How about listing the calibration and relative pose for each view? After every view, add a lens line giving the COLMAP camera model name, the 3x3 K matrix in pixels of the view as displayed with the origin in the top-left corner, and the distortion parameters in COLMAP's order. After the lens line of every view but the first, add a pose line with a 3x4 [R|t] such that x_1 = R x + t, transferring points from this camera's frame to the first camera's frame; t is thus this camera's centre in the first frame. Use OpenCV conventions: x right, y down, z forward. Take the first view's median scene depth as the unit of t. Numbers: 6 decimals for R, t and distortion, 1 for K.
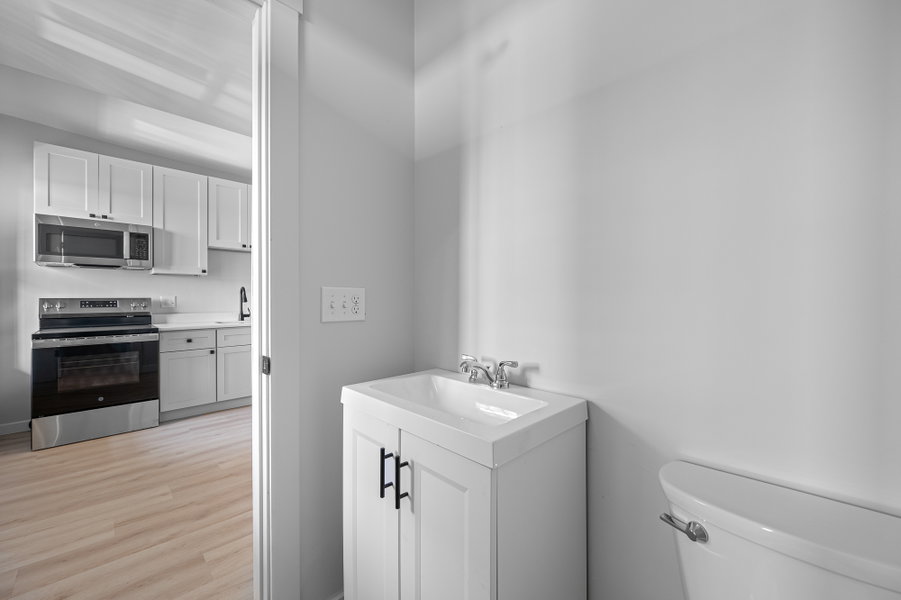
lens RADIAL K [[364.0, 0, 448.2], [0, 364.0, 297.3], [0, 0, 1]] dist [-0.000590, -0.000110]
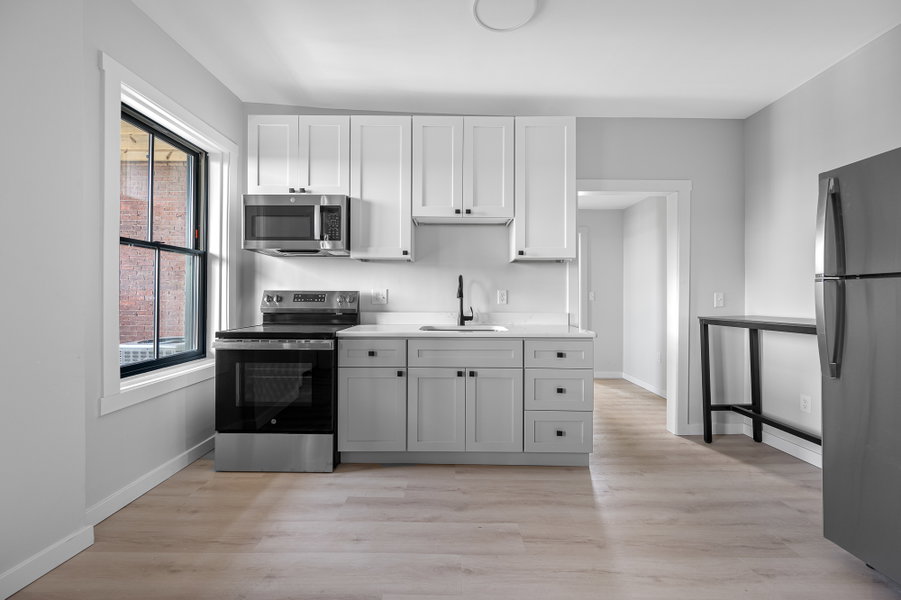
lens RADIAL K [[358.4, 0, 450.8], [0, 358.4, 291.8], [0, 0, 1]] dist [-0.000405, -0.000086]
pose [[0.709954, -0.000326, -0.704248, -0.141666], [-0.006774, 0.999950, -0.007292, 0.008427], [0.704216, 0.009947, 0.709916, 0.646715]]
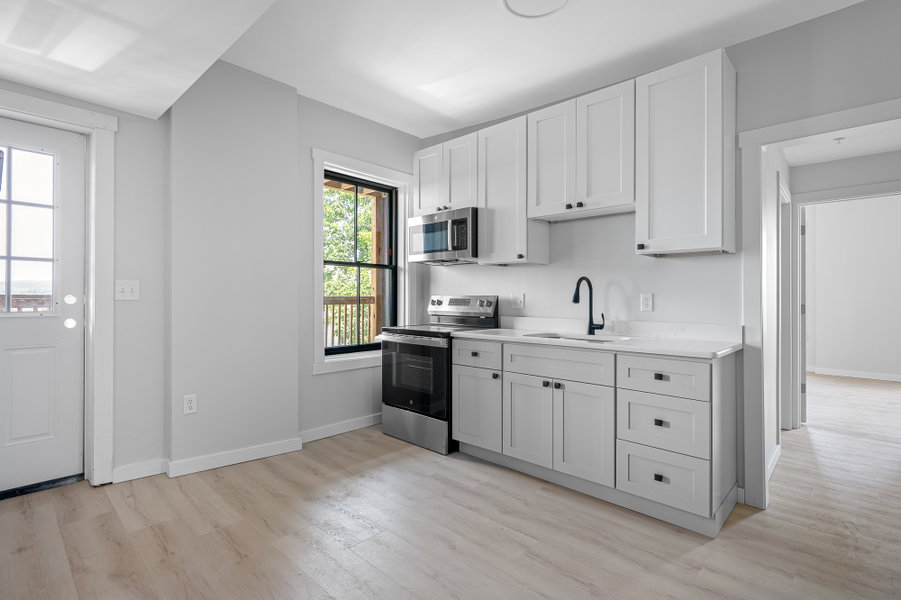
lens RADIAL K [[431.1, 0, 449.2], [0, 431.1, 295.6], [0, 0, 1]] dist [0.001004, 0.000282]
pose [[0.036517, -0.004482, -0.999323, 0.148399], [-0.005384, 0.999975, -0.004681, 0.007367], [0.999319, 0.005551, 0.036492, 0.943140]]
